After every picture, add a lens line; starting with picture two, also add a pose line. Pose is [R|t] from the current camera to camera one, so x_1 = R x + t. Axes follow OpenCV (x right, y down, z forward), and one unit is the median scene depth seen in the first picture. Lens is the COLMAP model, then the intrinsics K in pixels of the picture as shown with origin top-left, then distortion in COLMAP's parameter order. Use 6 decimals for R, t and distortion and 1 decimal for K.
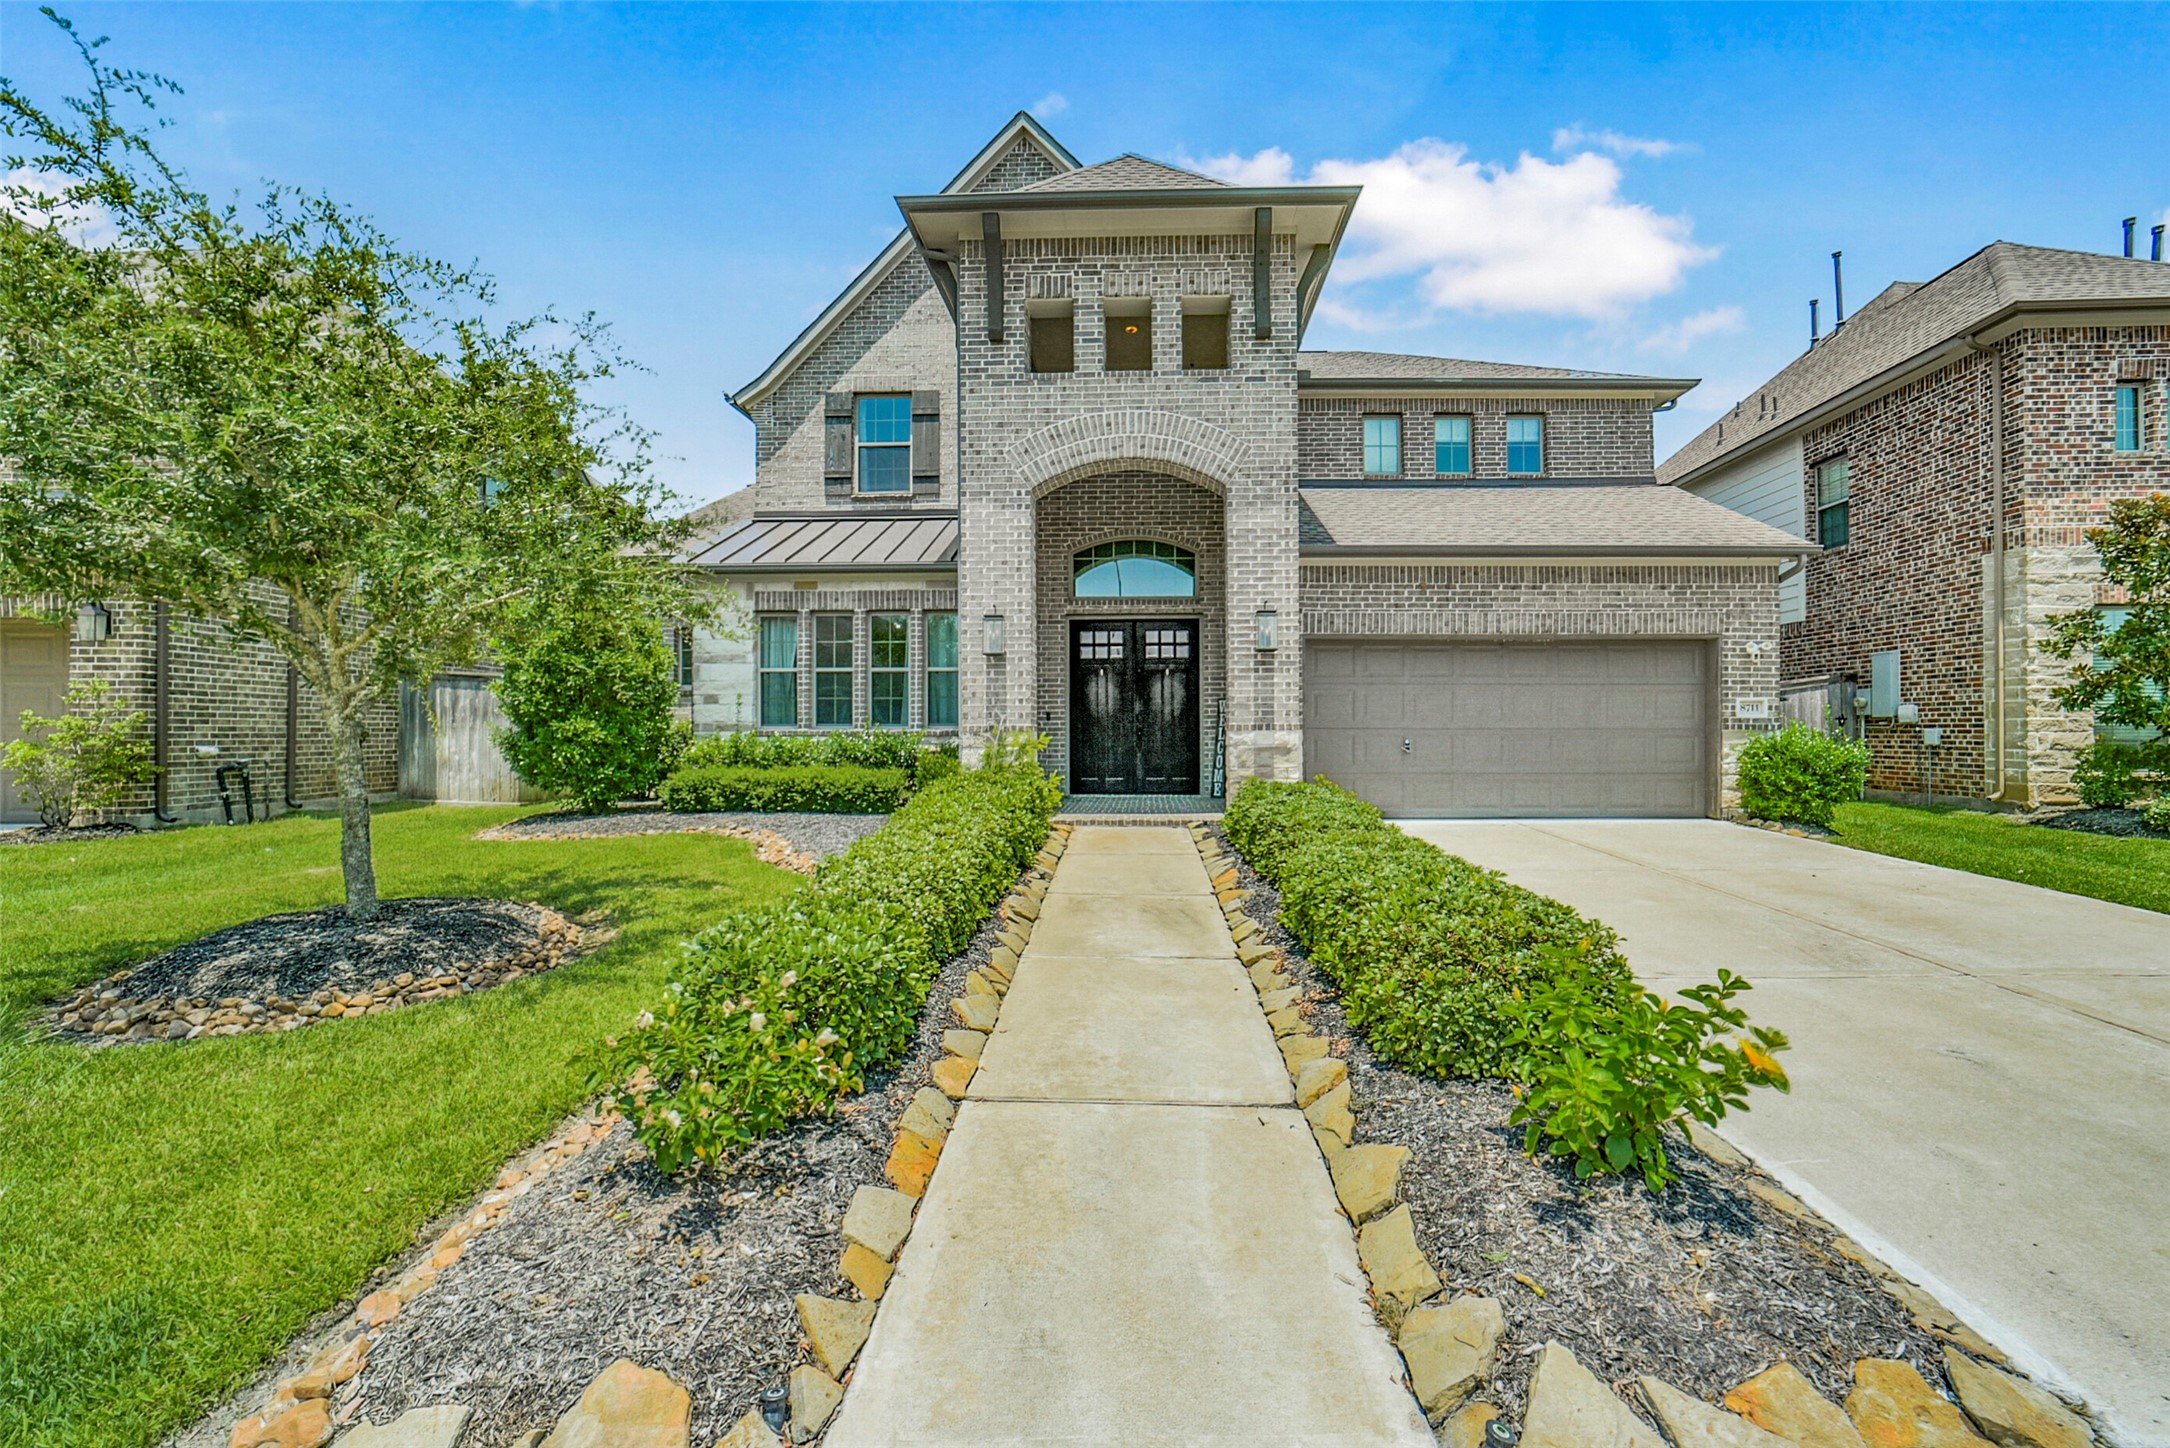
lens RADIAL K [[858.1, 0, 1084.7], [0, 858.1, 730.5], [0, 0, 1]] dist [-0.031444, 0.010208]
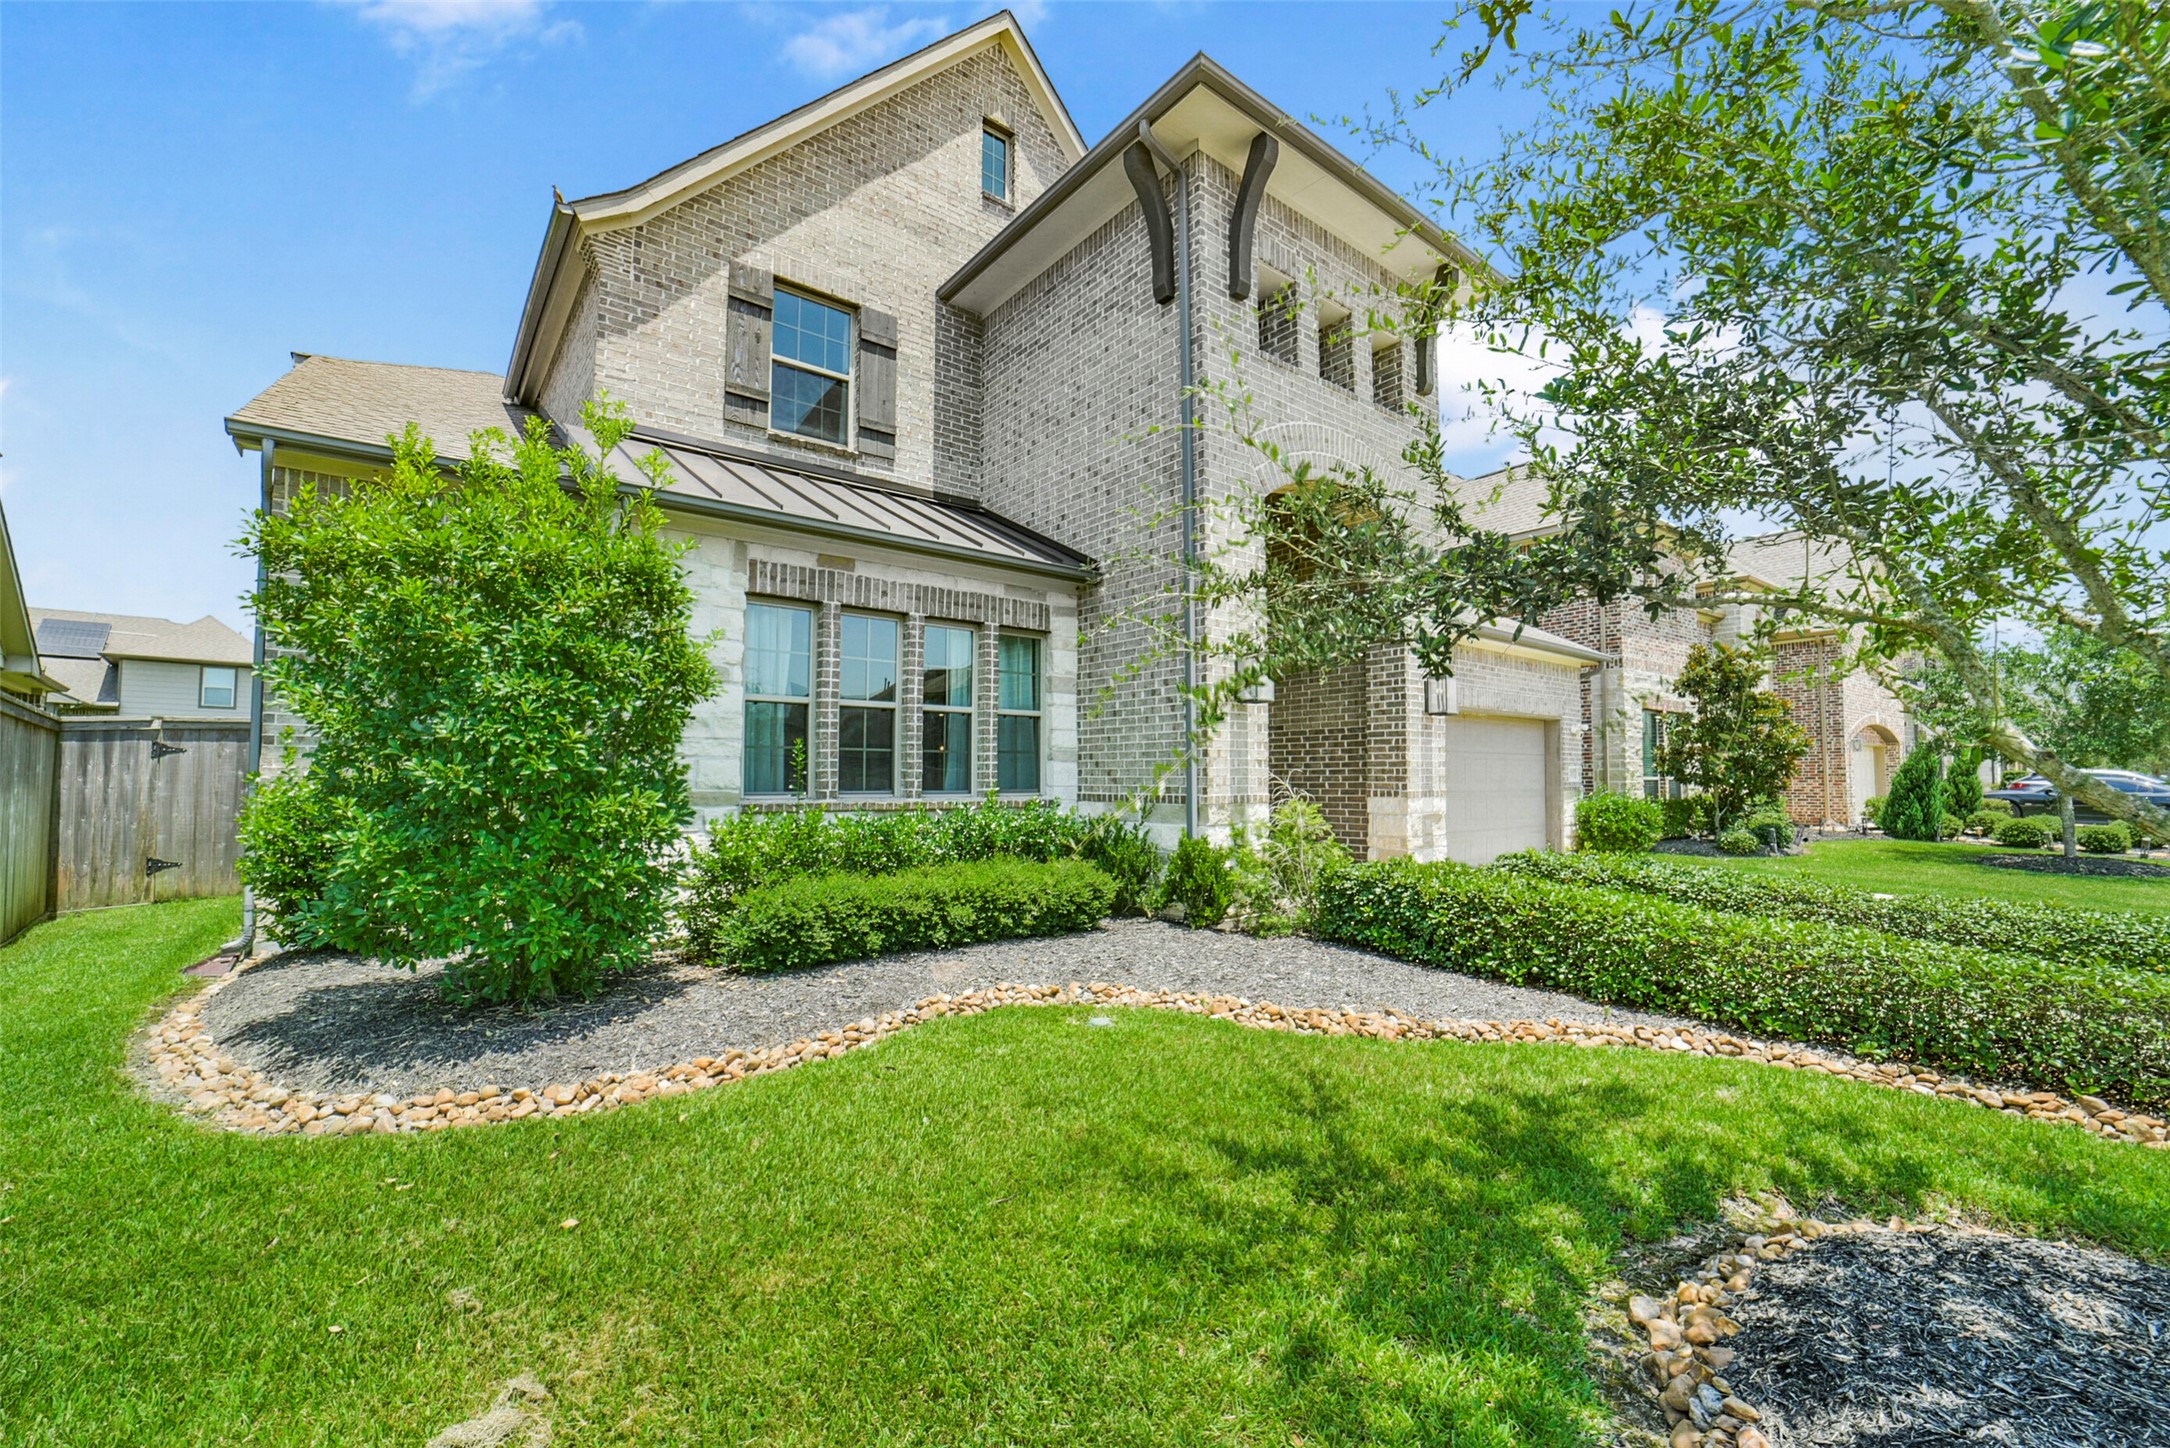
lens RADIAL K [[858.1, 0, 1084.7], [0, 858.1, 730.5], [0, 0, 1]] dist [-0.031444, 0.010208]
pose [[0.762499, 0.036771, 0.645943, -0.528431], [0.000291, 0.998364, -0.057176, -0.015128], [-0.646989, 0.043785, 0.761241, 0.395094]]
